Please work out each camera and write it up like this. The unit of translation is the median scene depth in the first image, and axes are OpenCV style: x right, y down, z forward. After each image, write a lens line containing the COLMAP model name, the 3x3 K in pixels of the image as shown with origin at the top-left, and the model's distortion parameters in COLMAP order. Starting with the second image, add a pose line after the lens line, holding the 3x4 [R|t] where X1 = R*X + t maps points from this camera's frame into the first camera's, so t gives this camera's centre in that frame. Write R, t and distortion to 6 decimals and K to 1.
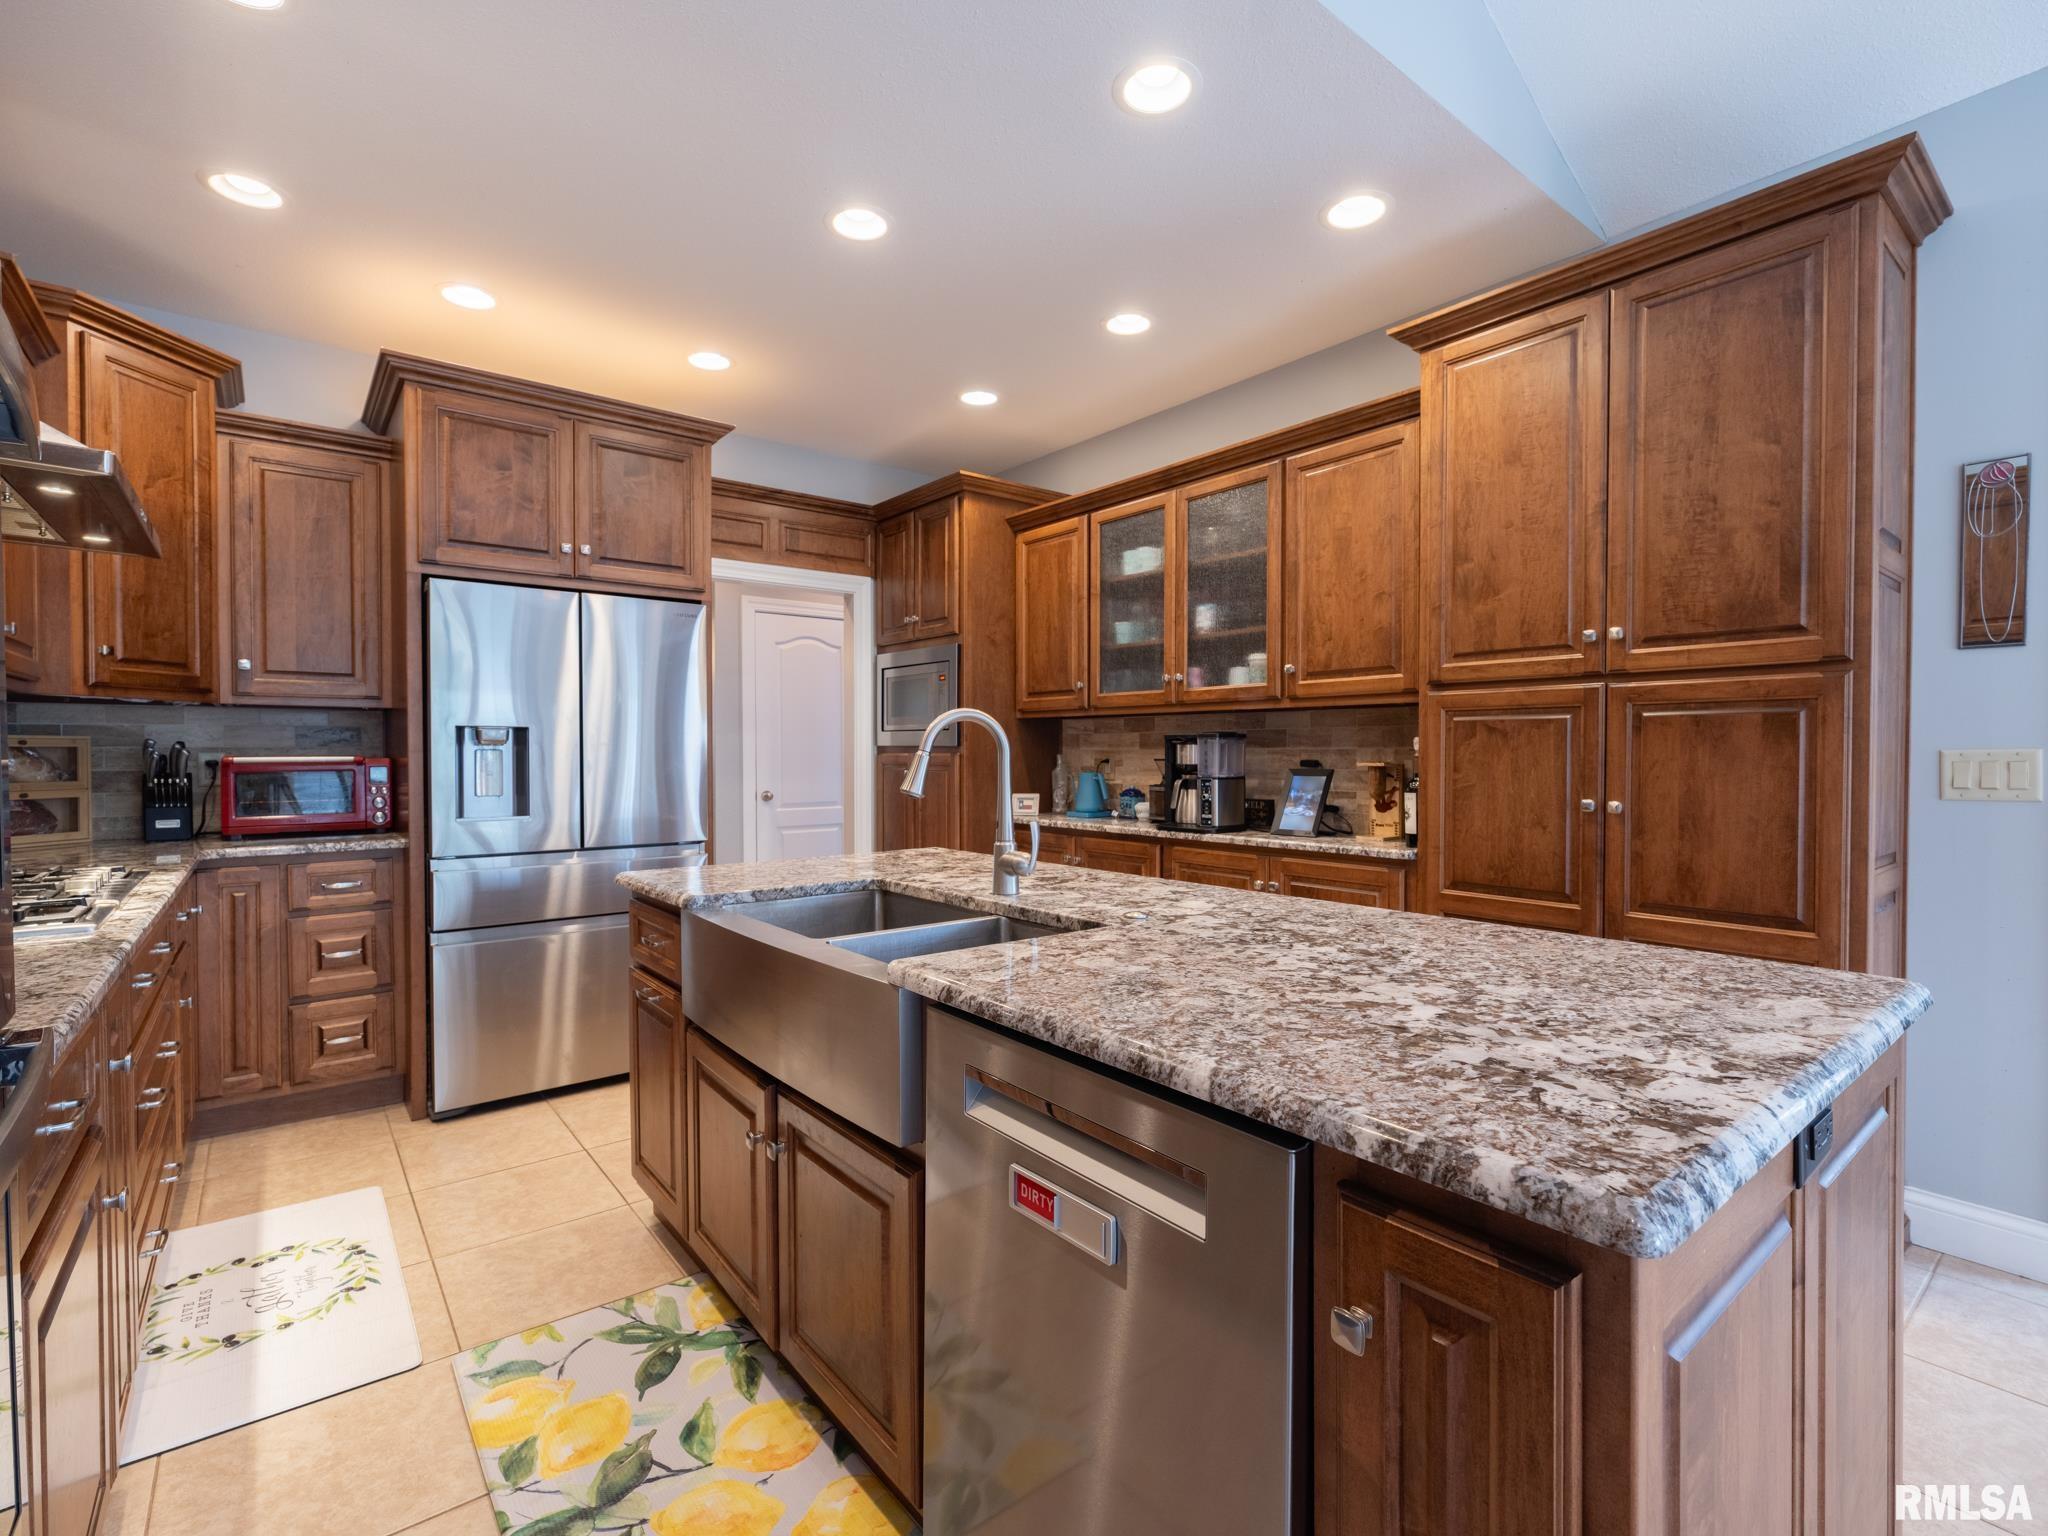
lens RADIAL K [[945.6, 0, 1025.0], [0, 945.6, 766.4], [0, 0, 1]] dist [-0.002843, 0.001350]
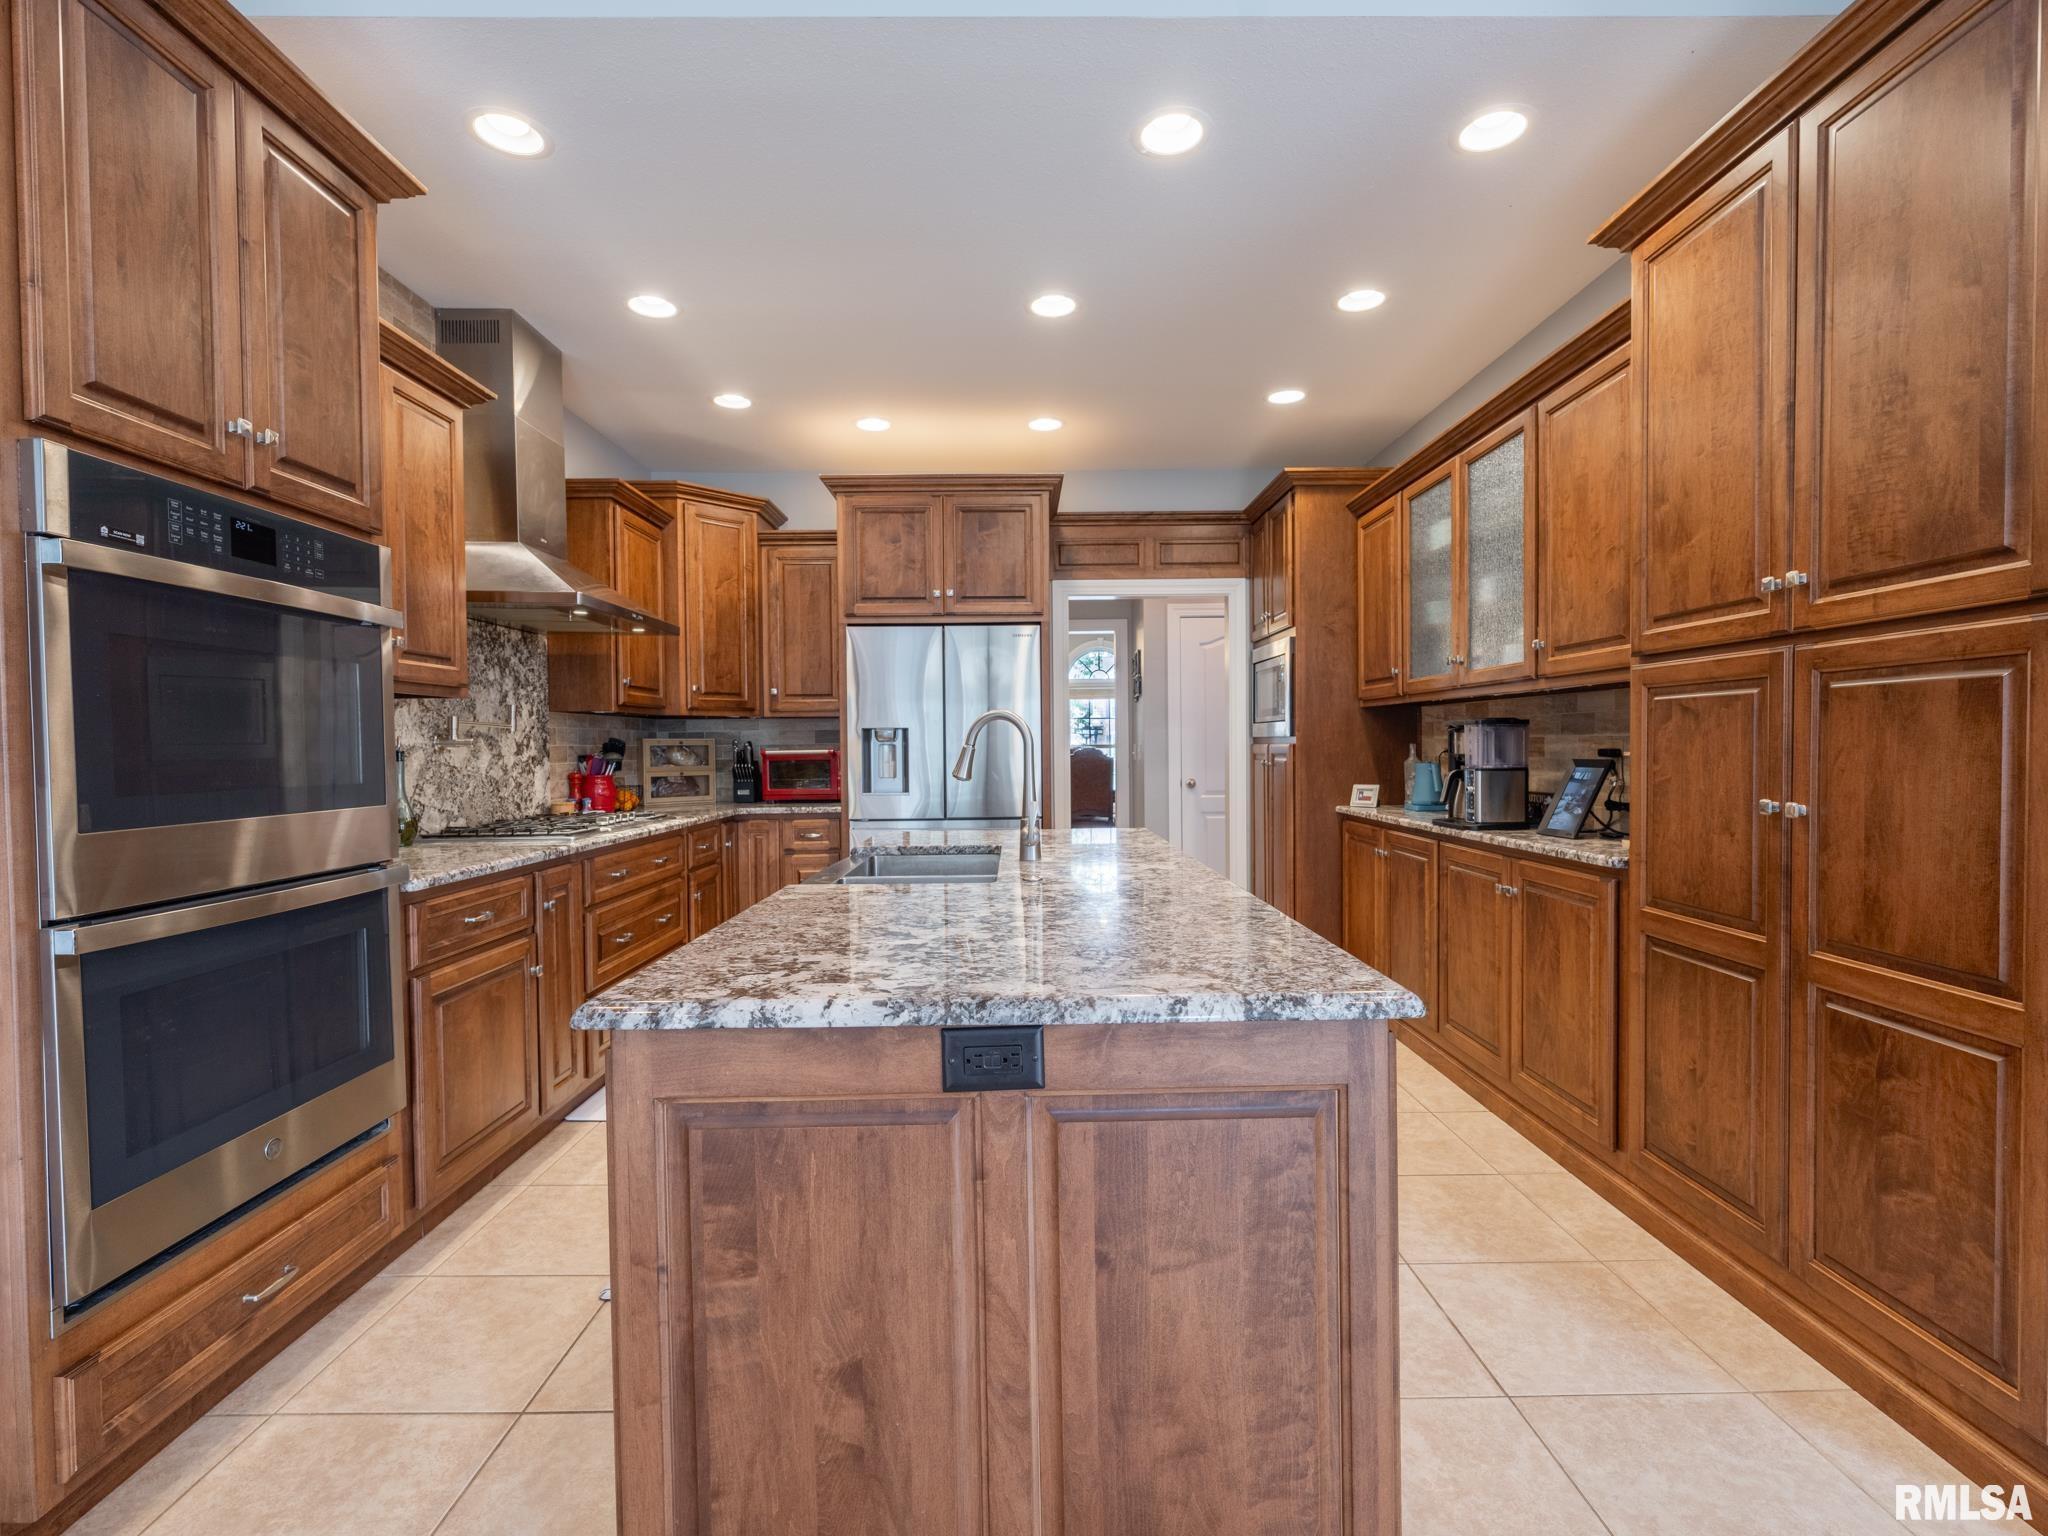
lens RADIAL K [[945.6, 0, 1025.0], [0, 945.6, 766.4], [0, 0, 1]] dist [-0.002843, 0.001350]
pose [[0.787480, 0.006023, -0.616311, 0.465331], [-0.000066, 0.999953, 0.009688, 0.000896], [0.616340, -0.007588, 0.787444, 0.022335]]
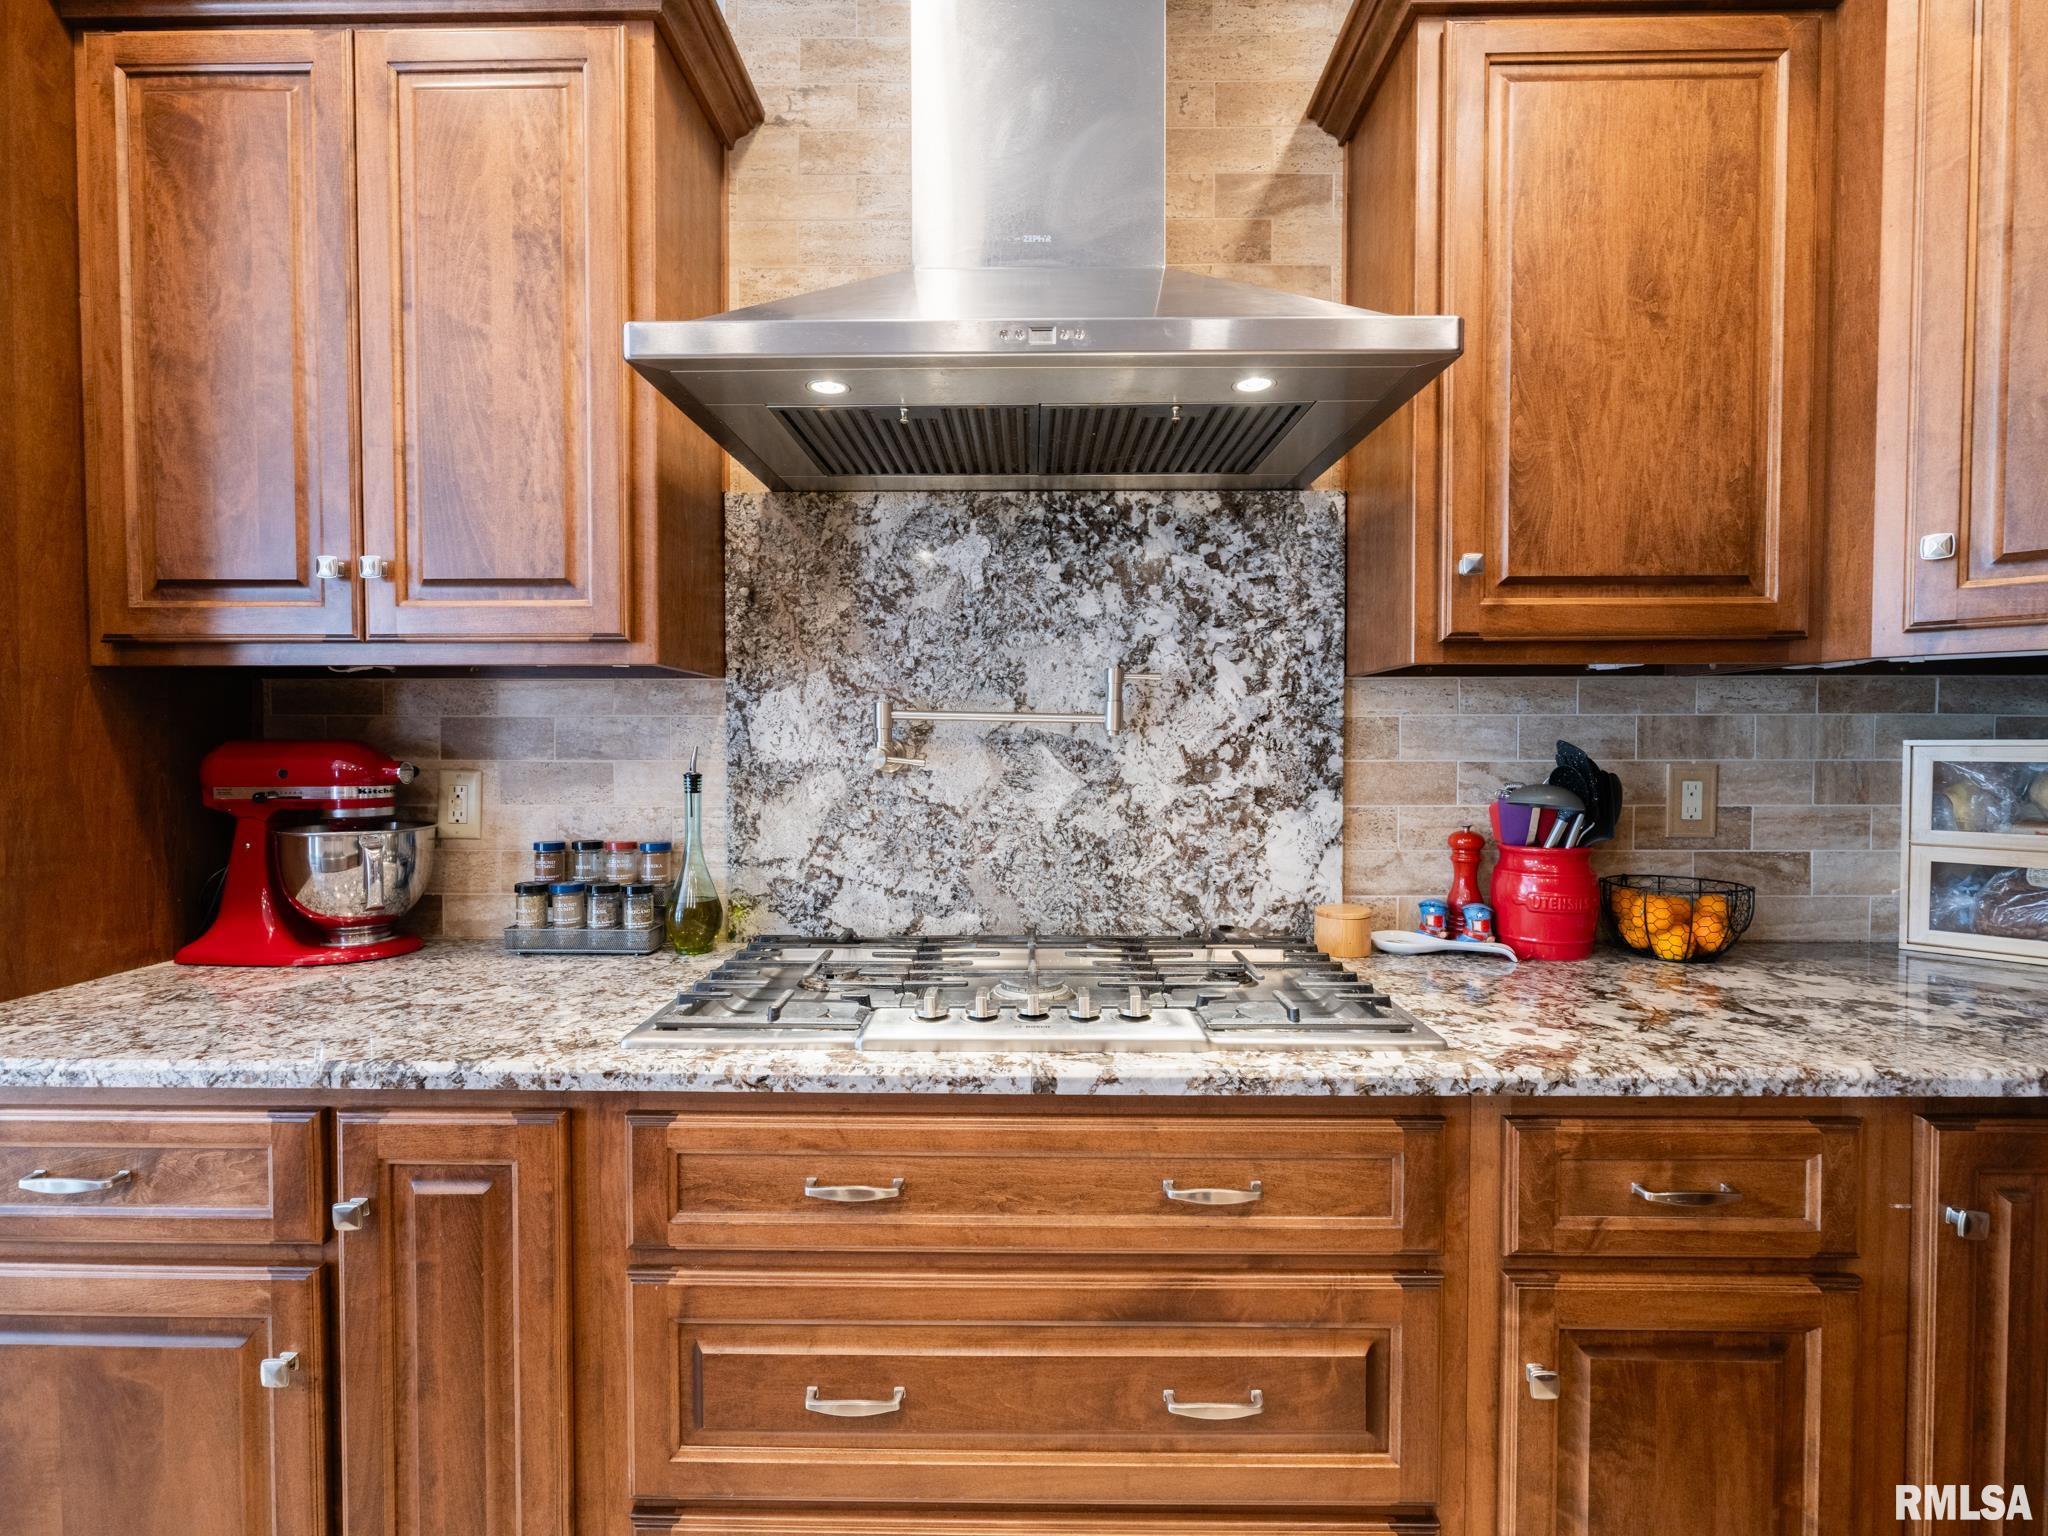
lens RADIAL K [[939.4, 0, 1023.4], [0, 939.4, 766.5], [0, 0, 1]] dist [-0.003323, 0.001665]
pose [[-0.632332, 0.020896, -0.774416, -0.318885], [-0.011261, 0.999283, 0.036158, -0.028476], [0.774616, 0.031585, -0.631643, 0.815860]]
